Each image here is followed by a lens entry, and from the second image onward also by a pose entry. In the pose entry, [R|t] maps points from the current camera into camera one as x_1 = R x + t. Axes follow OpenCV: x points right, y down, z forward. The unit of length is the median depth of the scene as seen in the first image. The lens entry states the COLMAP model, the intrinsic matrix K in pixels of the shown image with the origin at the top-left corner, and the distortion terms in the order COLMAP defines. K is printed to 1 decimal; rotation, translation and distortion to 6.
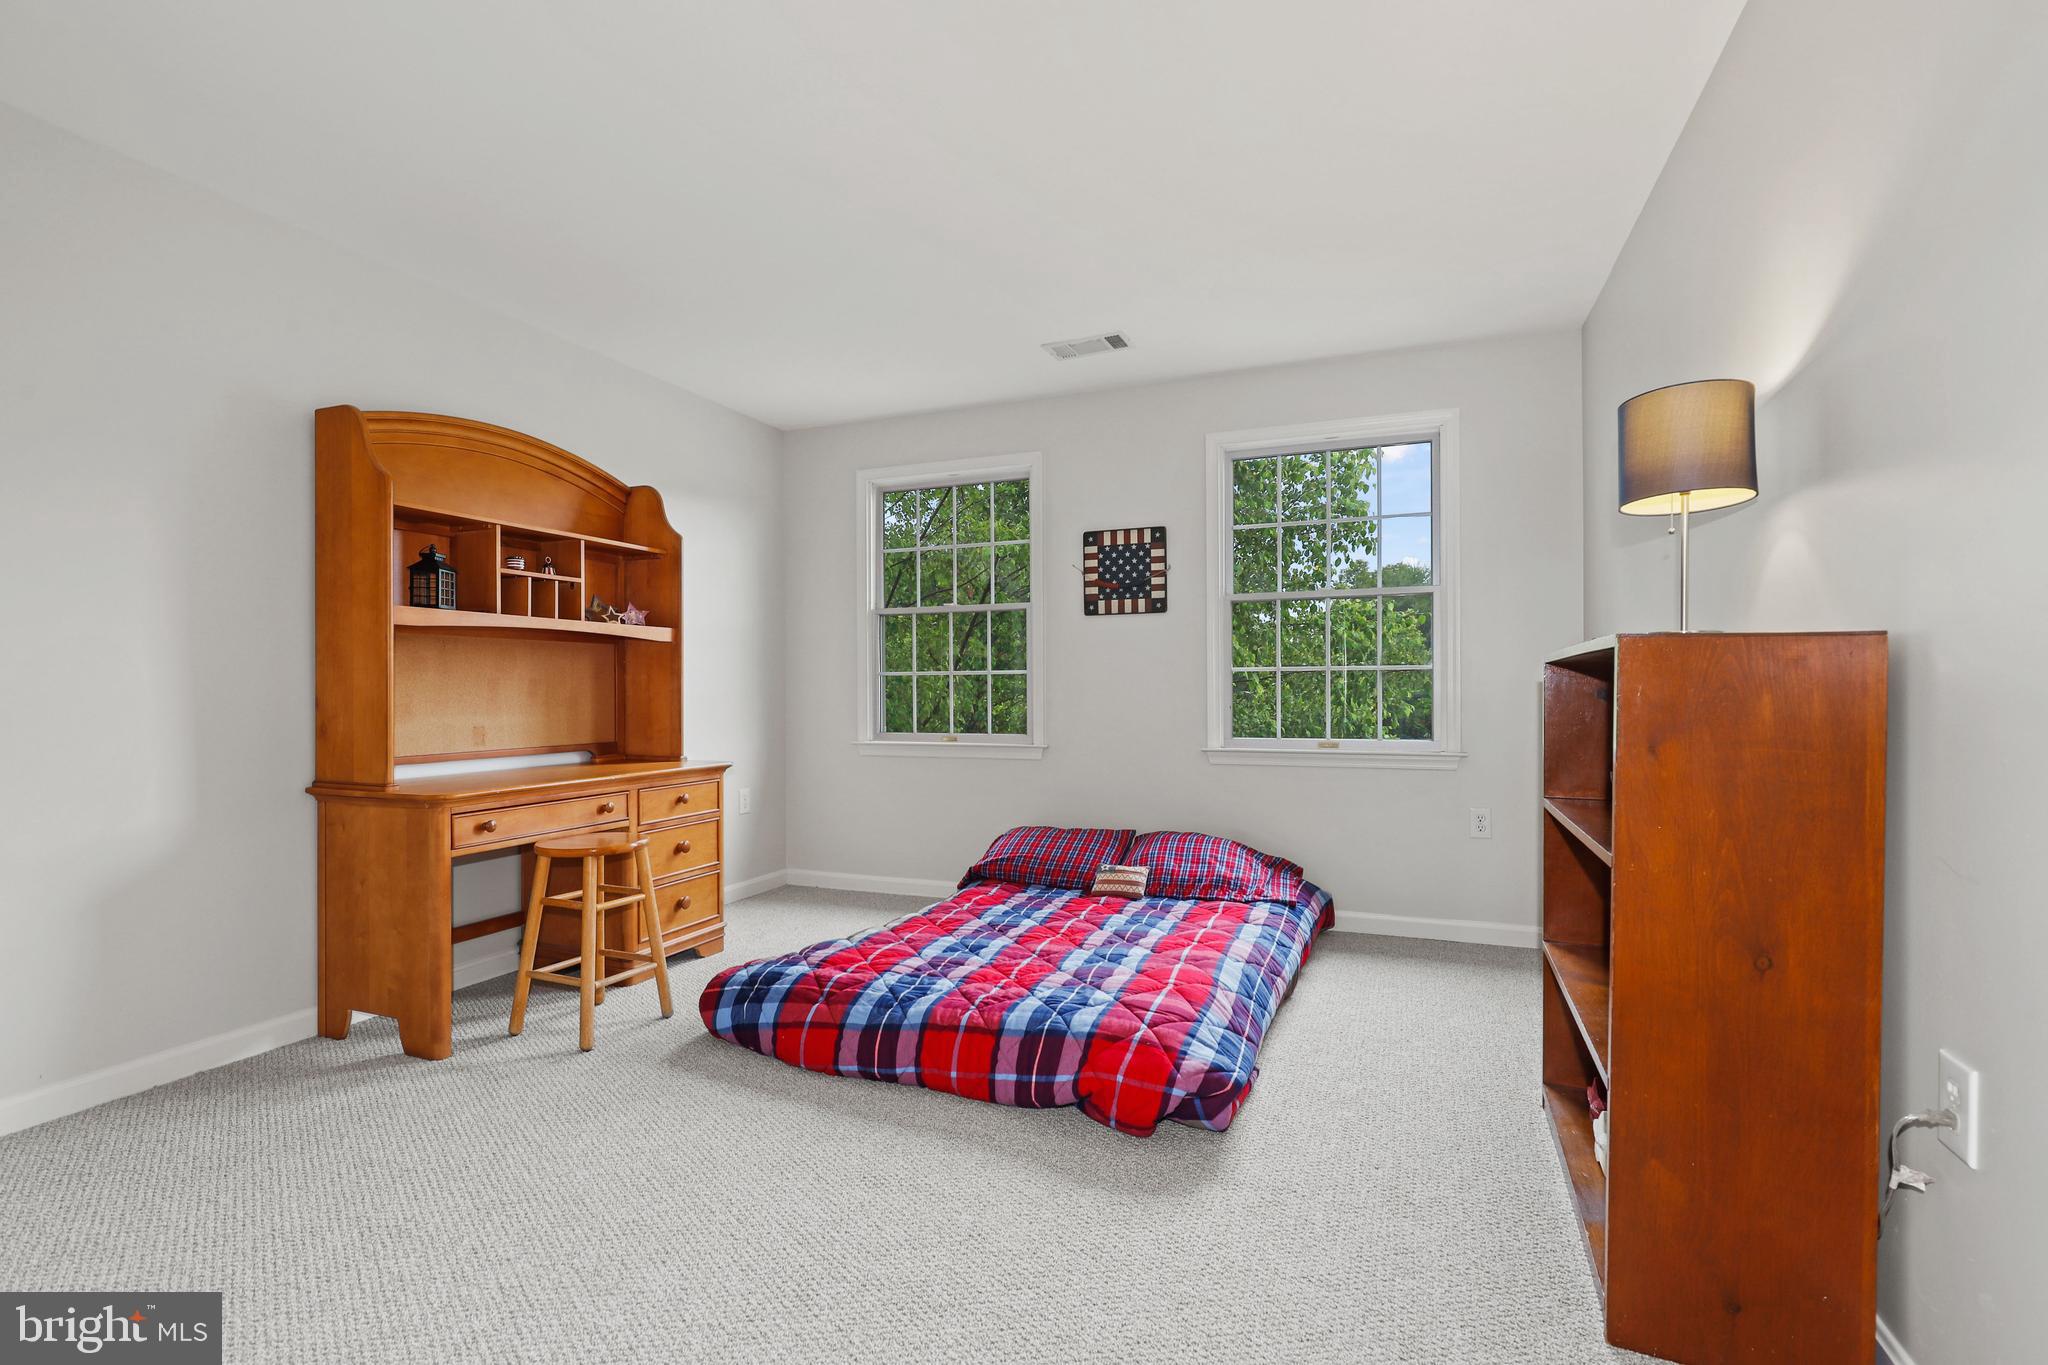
lens RADIAL K [[931.6, 0, 1030.5], [0, 931.6, 690.4], [0, 0, 1]] dist [0.000986, 0.000034]
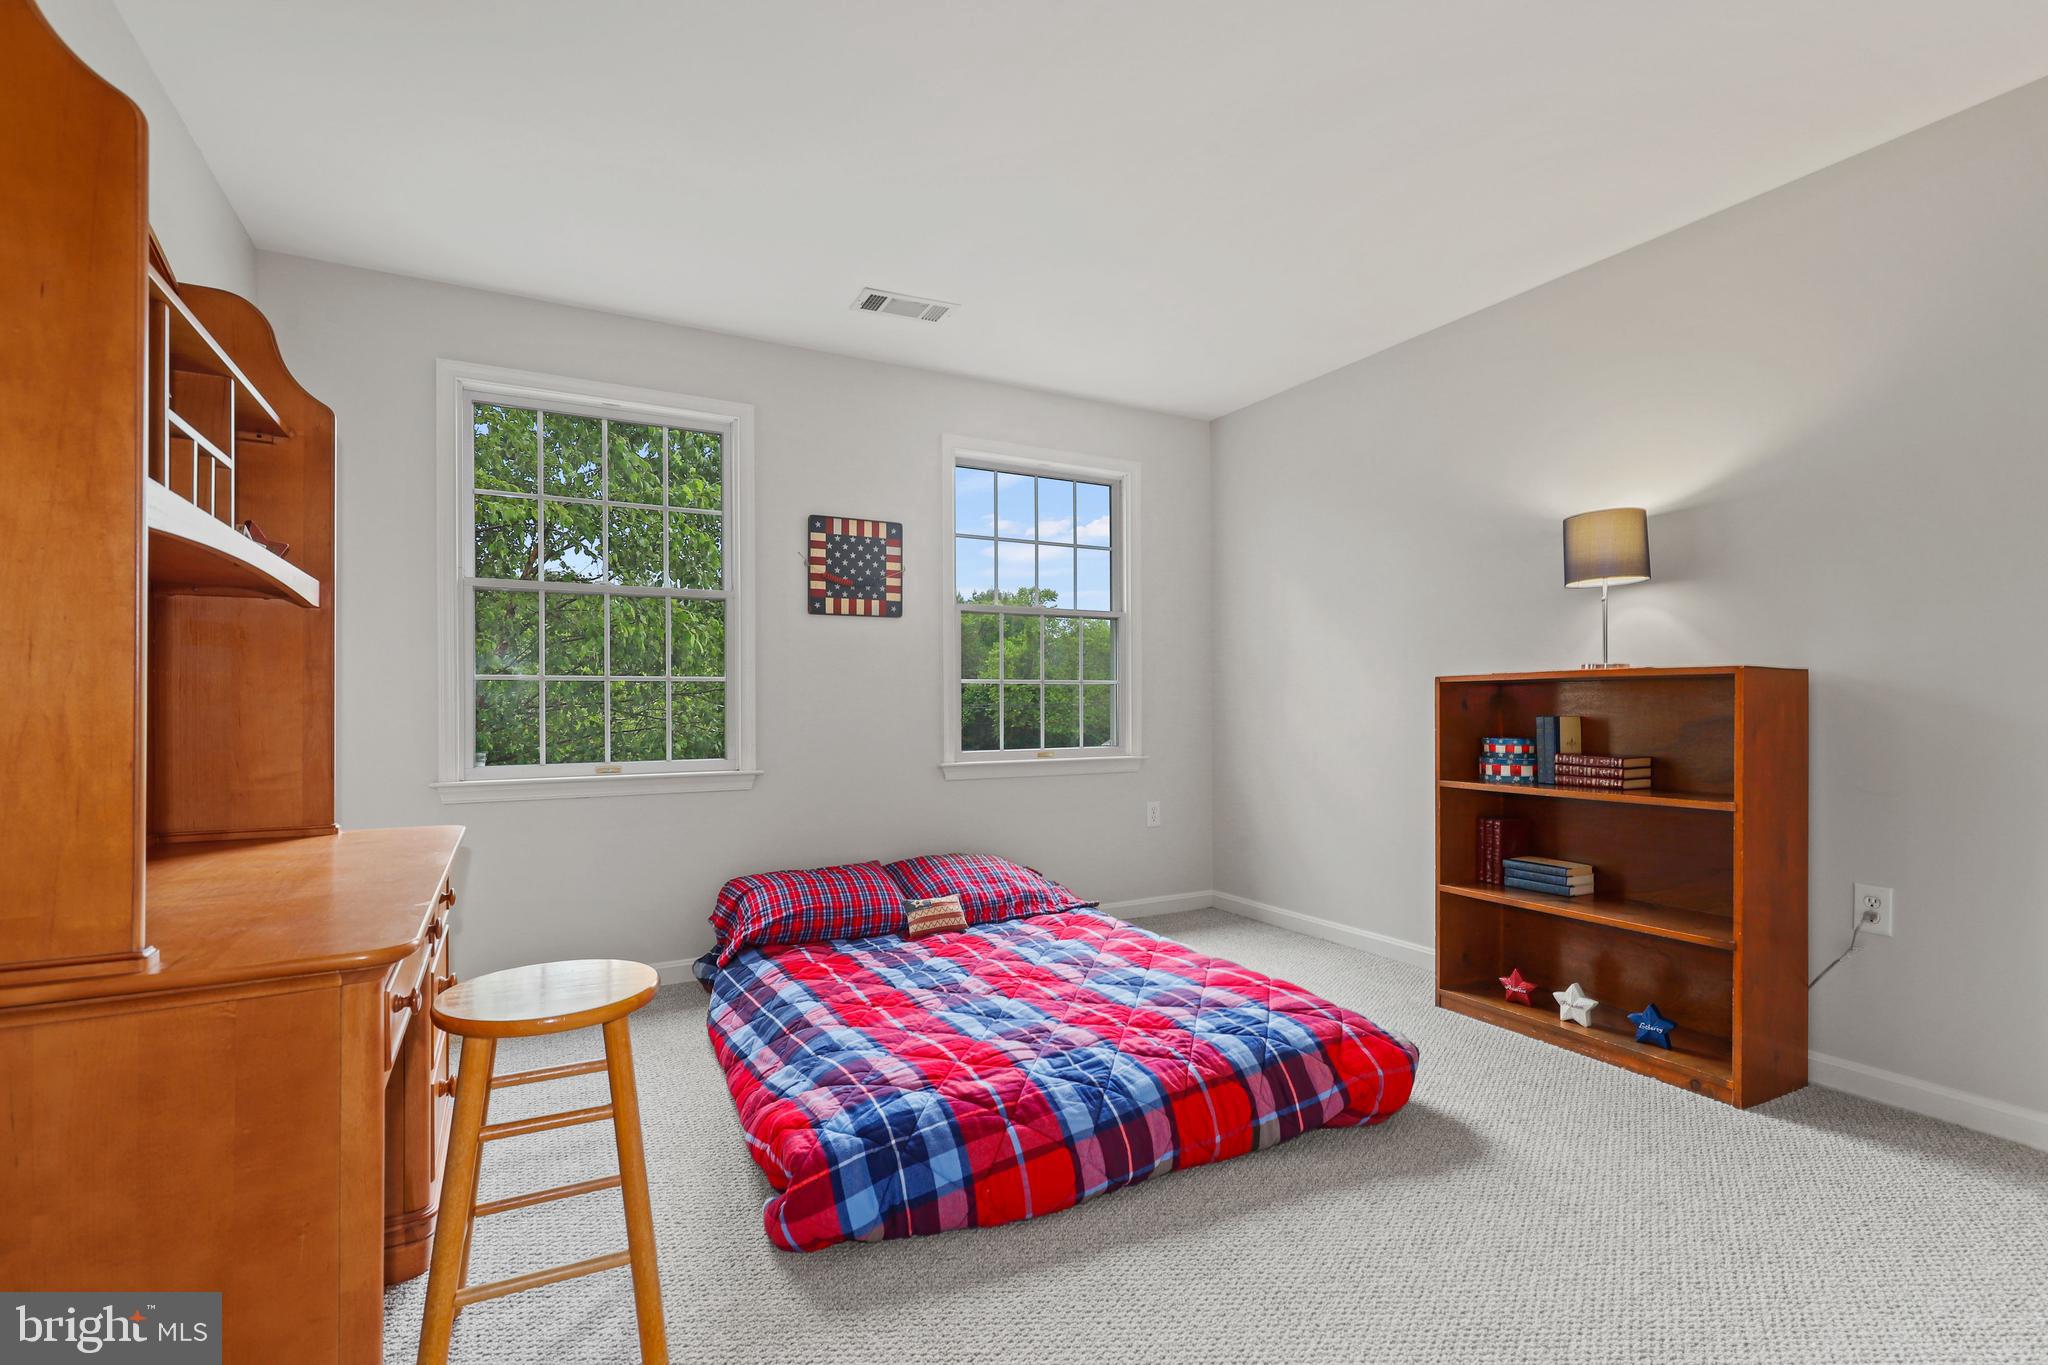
lens RADIAL K [[937.3, 0, 1021.8], [0, 937.3, 701.4], [0, 0, 1]] dist [-0.002196, -0.000097]
pose [[0.635433, 0.006133, 0.772132, -0.484608], [0.002872, 0.999943, -0.010306, 0.008007], [-0.772151, 0.008766, 0.635379, 0.325375]]
